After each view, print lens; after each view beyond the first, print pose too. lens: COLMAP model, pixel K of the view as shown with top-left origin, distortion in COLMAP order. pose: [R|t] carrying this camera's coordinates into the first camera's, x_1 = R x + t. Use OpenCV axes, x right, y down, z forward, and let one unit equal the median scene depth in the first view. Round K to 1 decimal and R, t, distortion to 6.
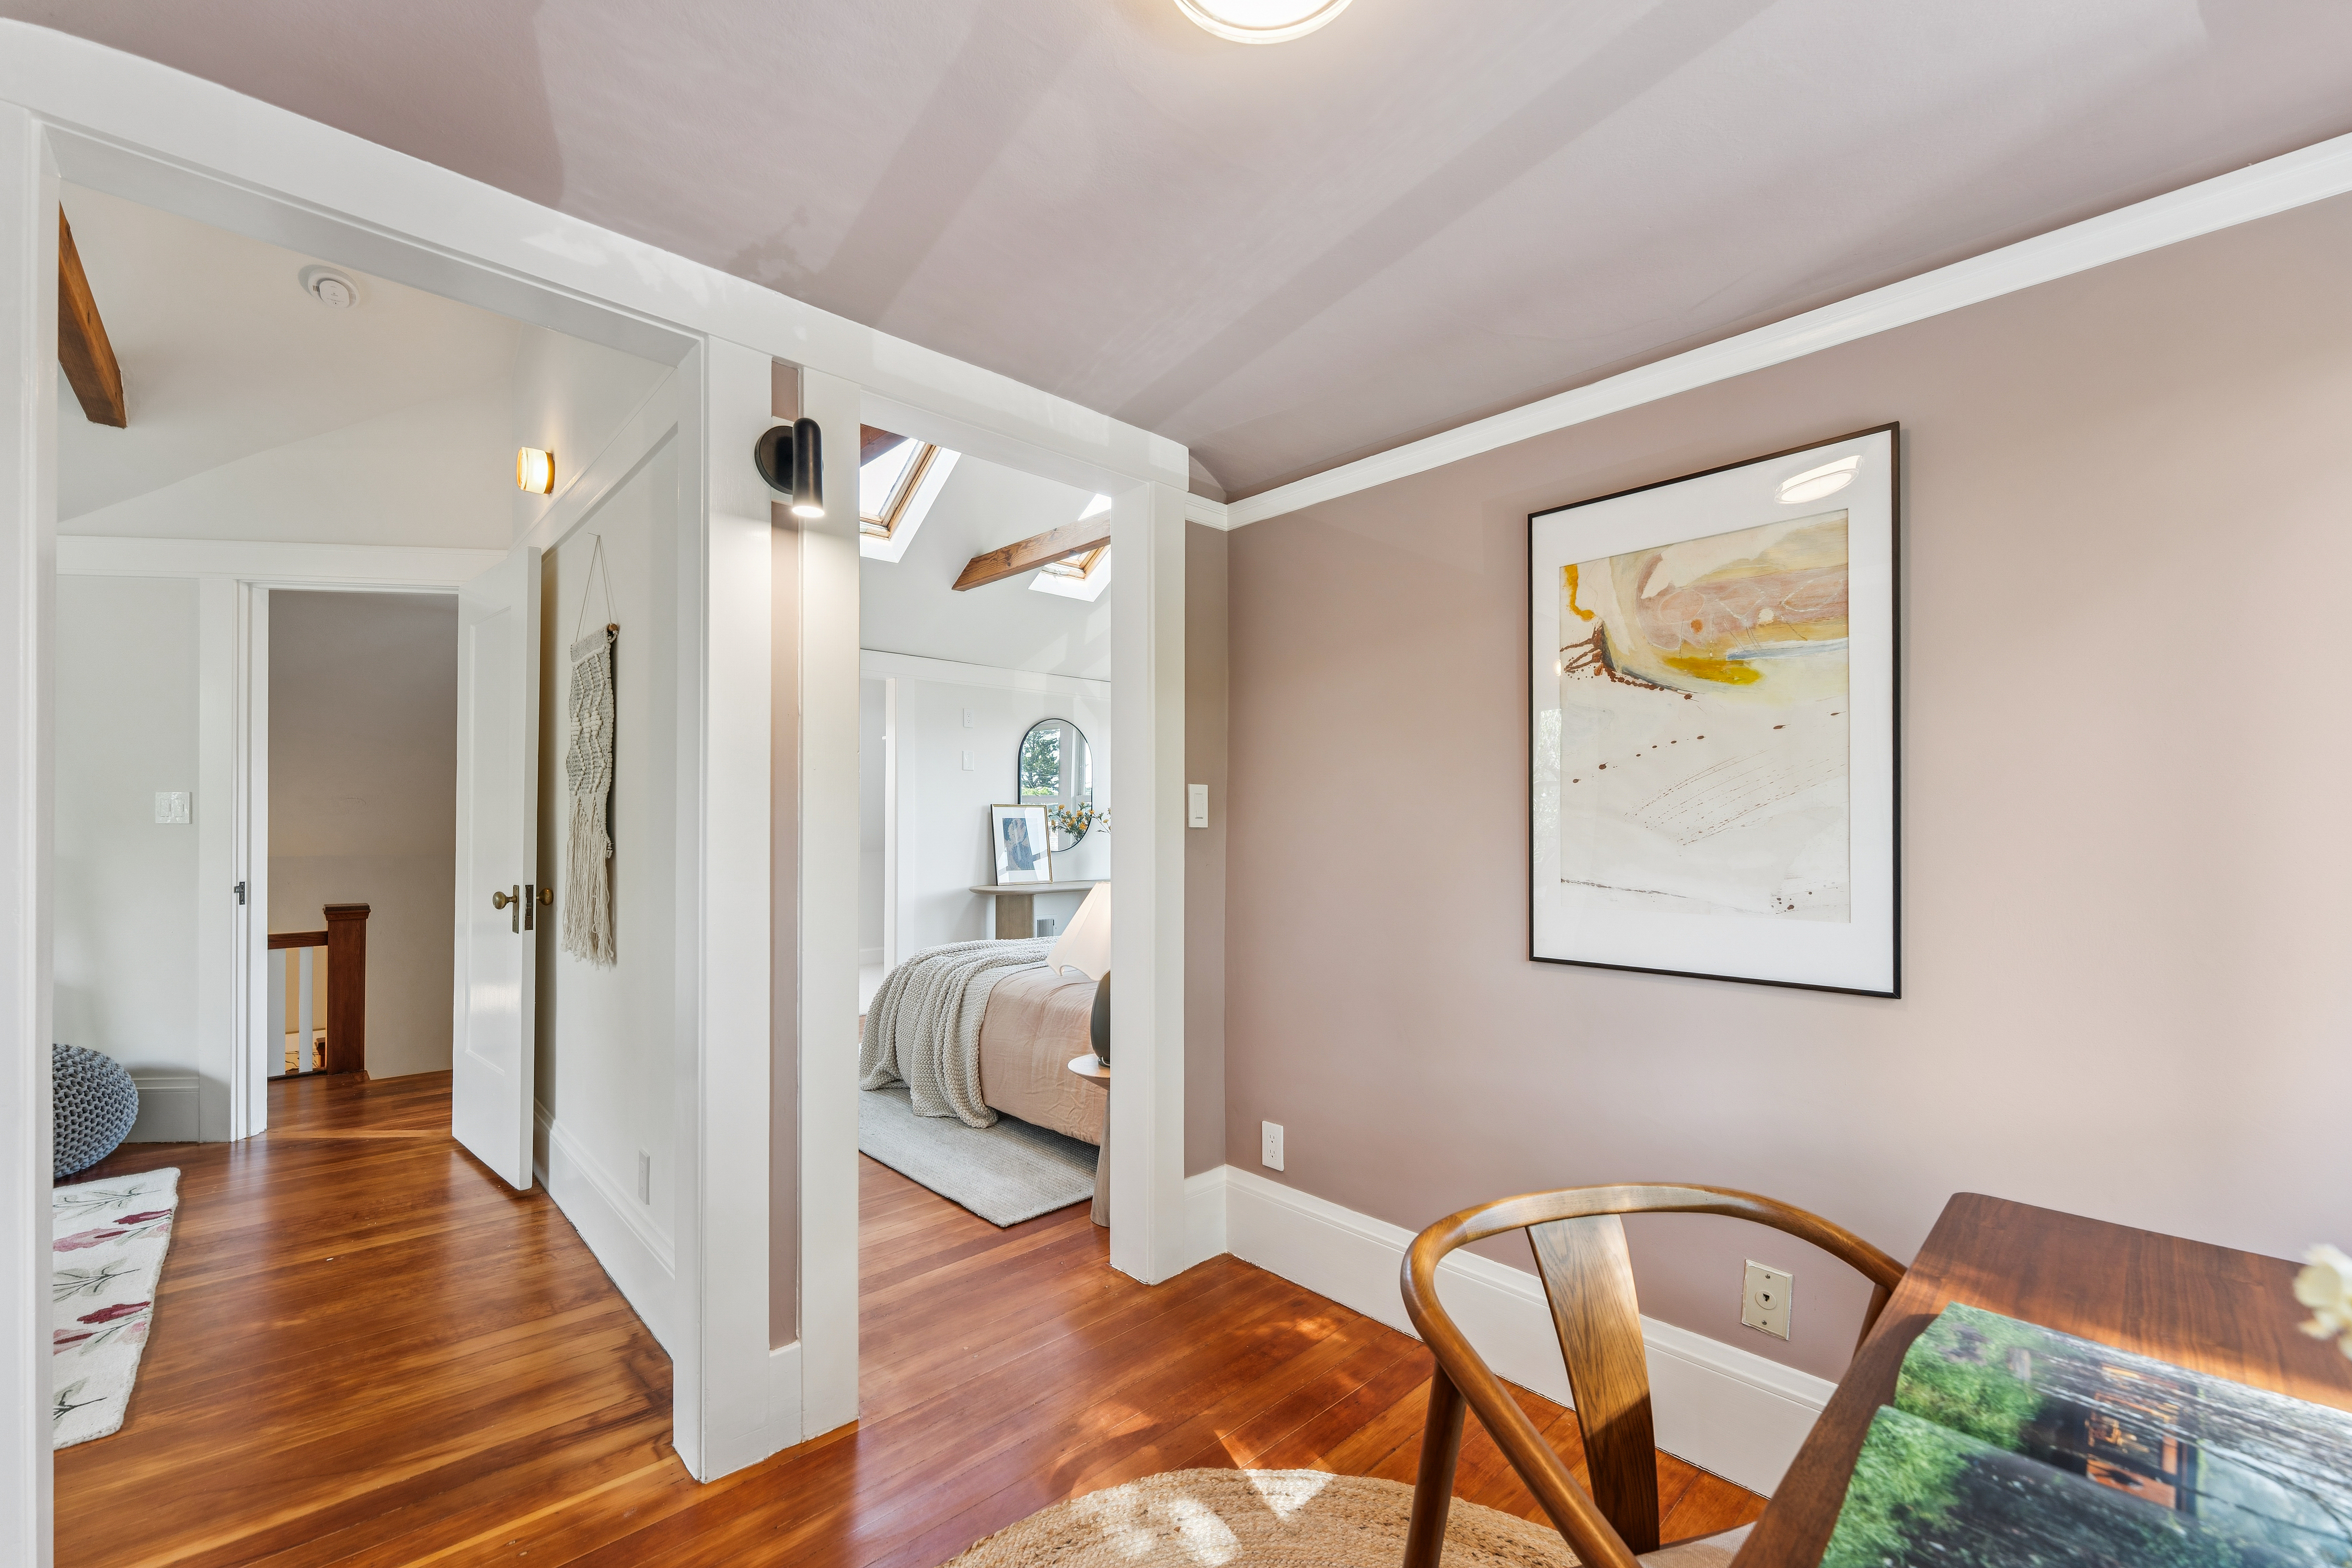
lens RADIAL K [[916.2, 0, 1209.8], [0, 916.2, 827.6], [0, 0, 1]] dist [-0.001825, -0.000162]
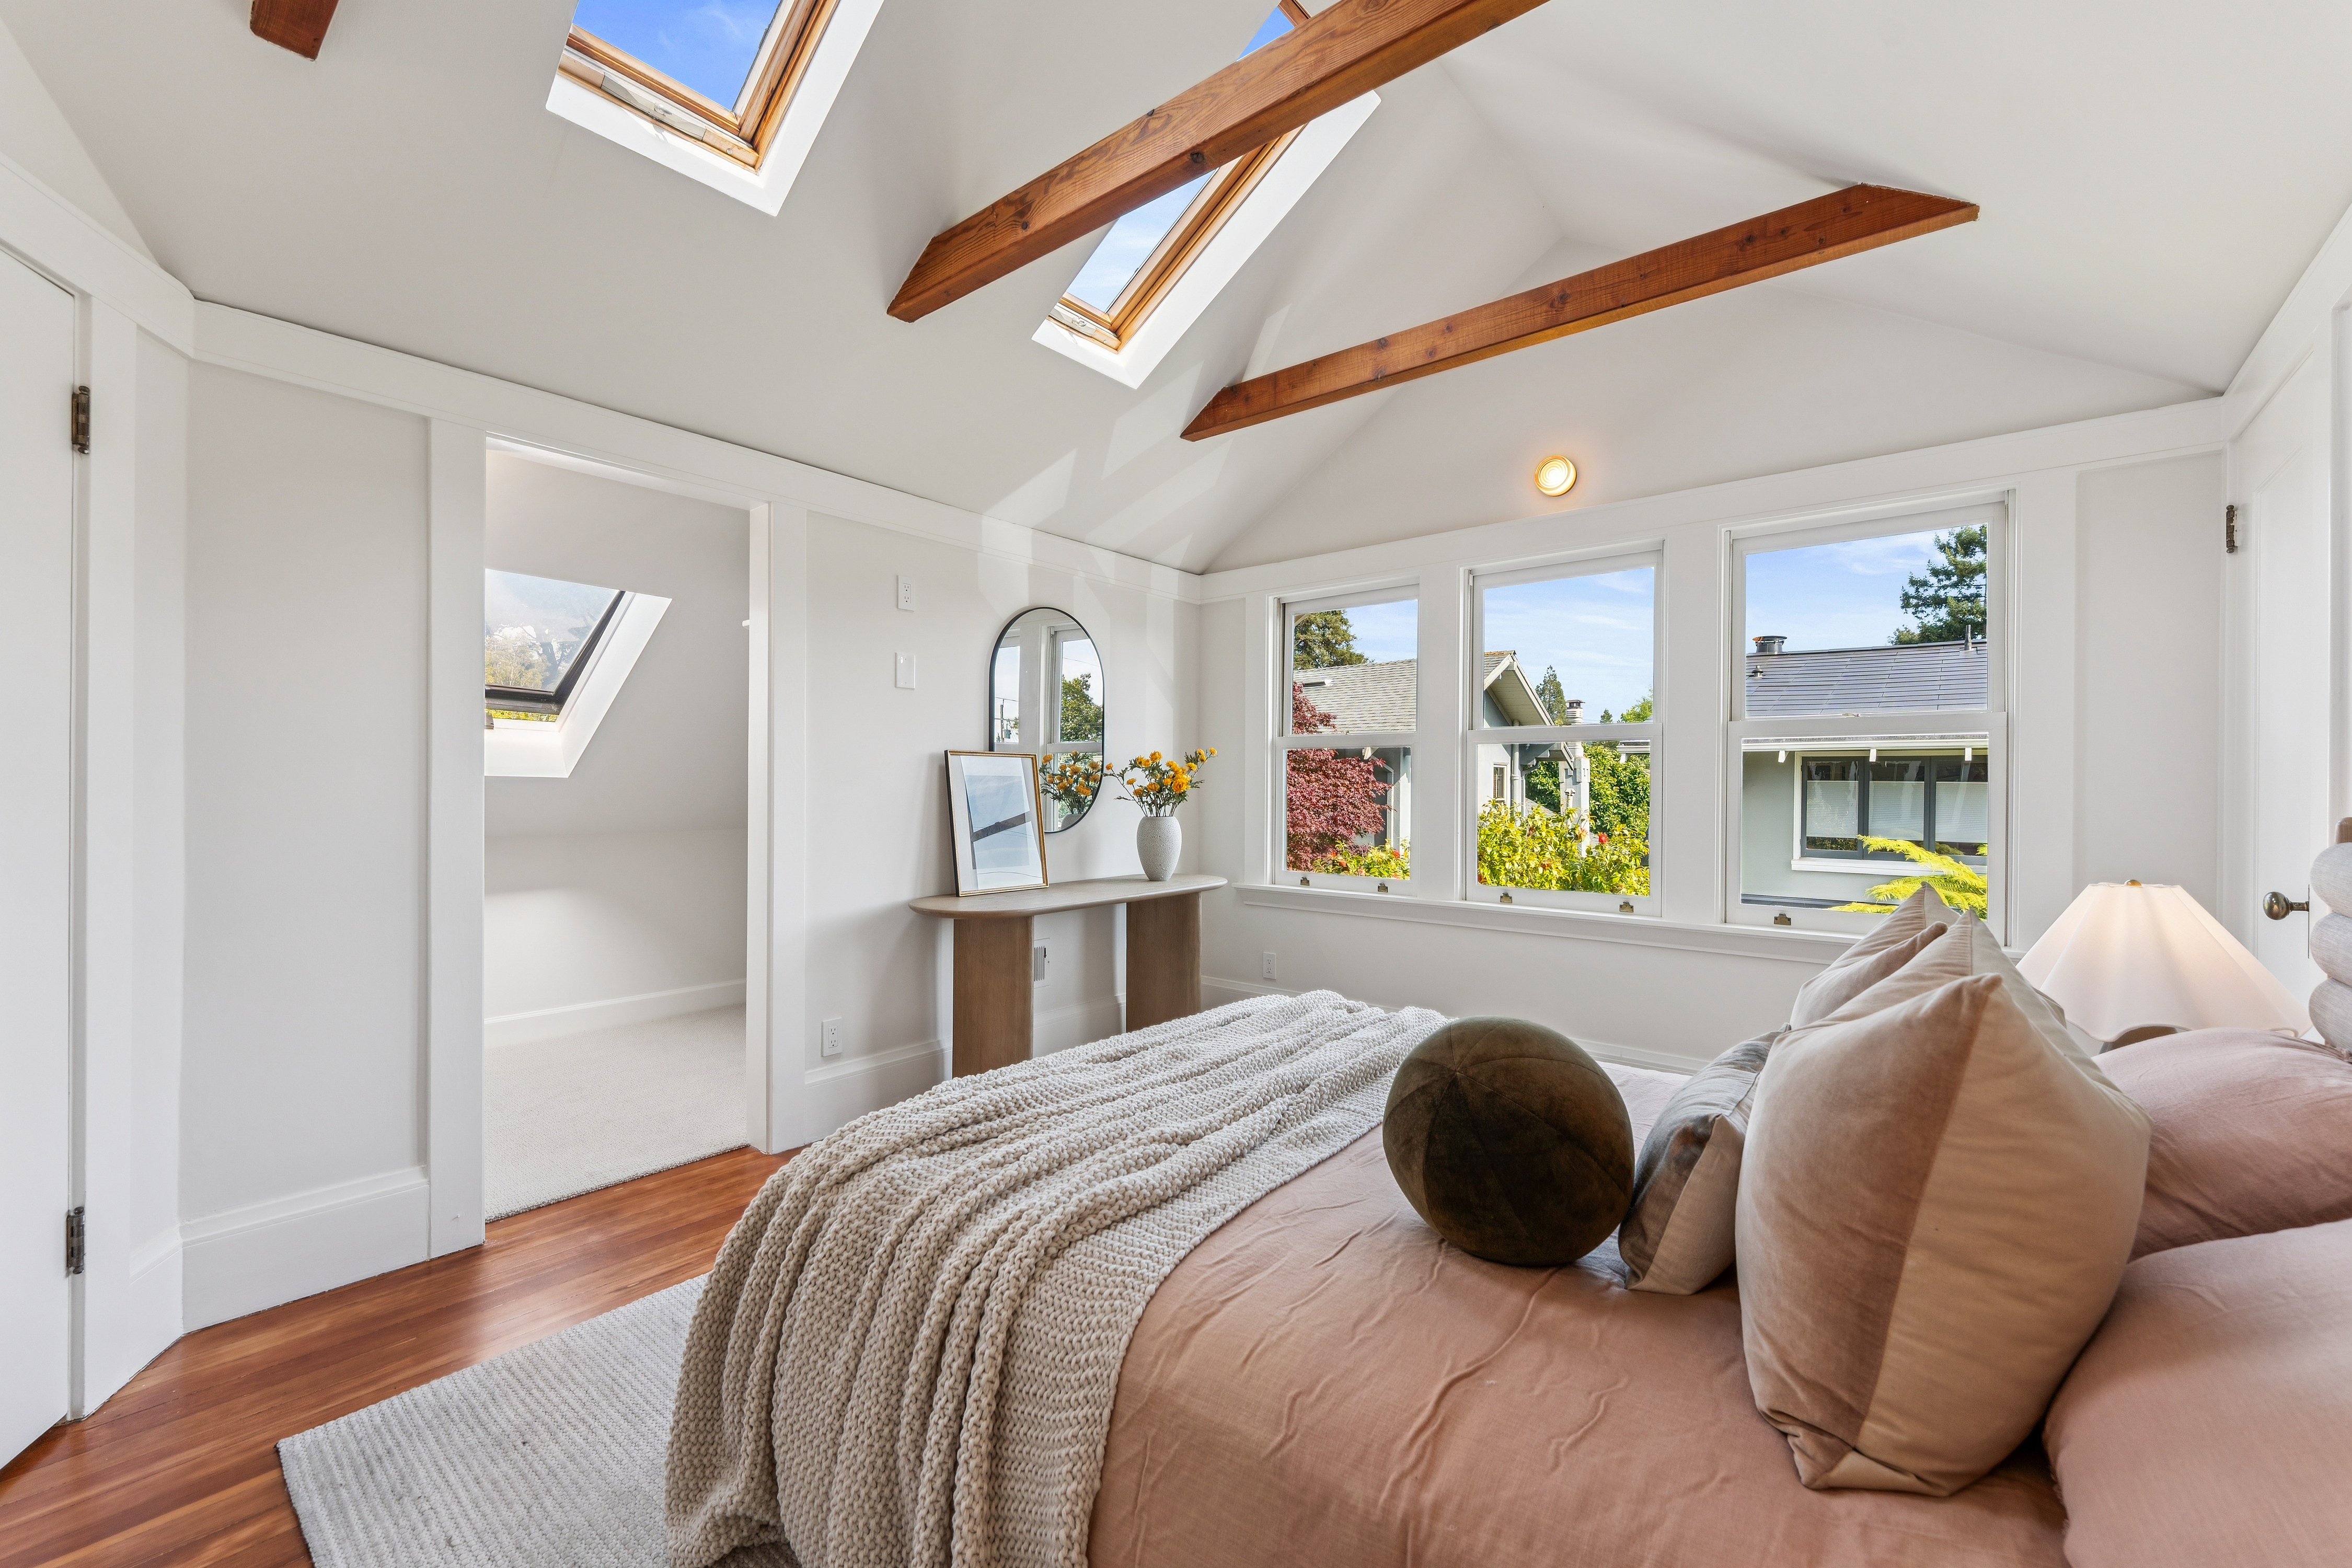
lens RADIAL K [[944.1, 0, 1176.0], [0, 944.1, 784.0], [0, 0, 1]] dist [0.001772, -0.000156]
pose [[0.996591, 0.002819, 0.082449, -0.149469], [-0.002678, 0.999995, -0.001820, -0.004618], [-0.082454, 0.001593, 0.996594, 0.426922]]
